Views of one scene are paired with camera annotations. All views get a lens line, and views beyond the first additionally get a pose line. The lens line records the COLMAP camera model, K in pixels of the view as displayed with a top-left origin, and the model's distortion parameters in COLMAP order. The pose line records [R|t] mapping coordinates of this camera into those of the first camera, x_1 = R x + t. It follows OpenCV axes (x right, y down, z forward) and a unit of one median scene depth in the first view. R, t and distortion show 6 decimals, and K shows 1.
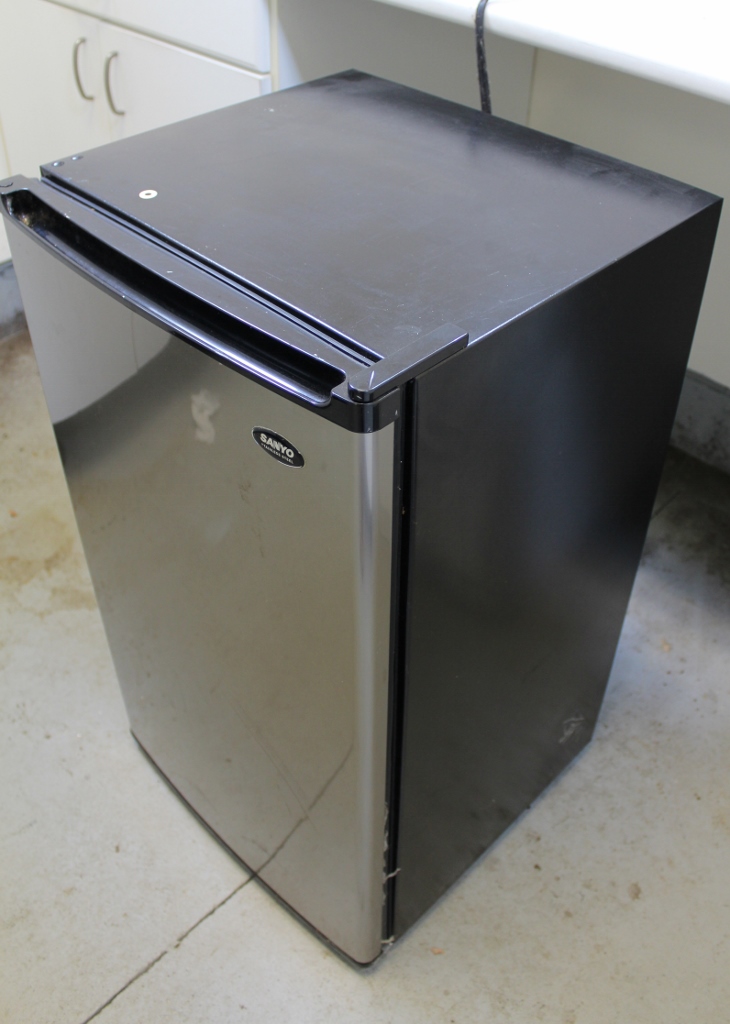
lens RADIAL K [[1049.8, 0, 383.8], [0, 1049.8, 511.6], [0, 0, 1]] dist [-0.098935, 0.288163]
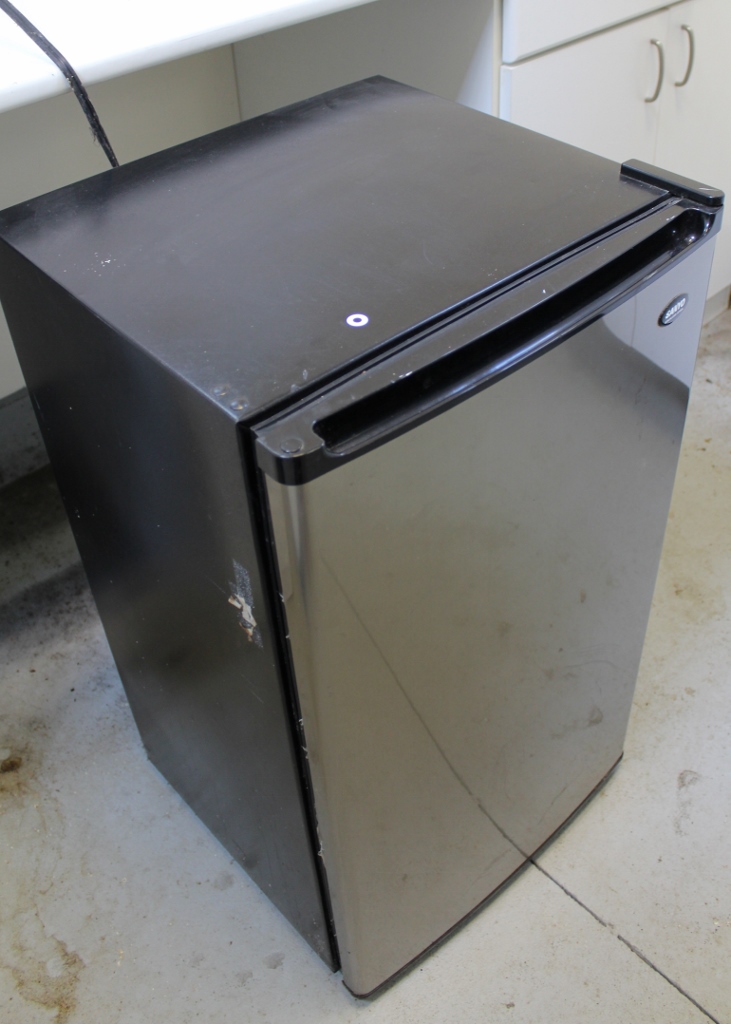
lens RADIAL K [[1049.8, 0, 384.3], [0, 1049.8, 511.6], [0, 0, 1]] dist [-0.098935, 0.288163]
pose [[0.027385, -0.669747, 0.742084, -0.705574], [0.678445, 0.557655, 0.478260, -0.451517], [-0.734140, 0.490366, 0.469658, 0.506623]]
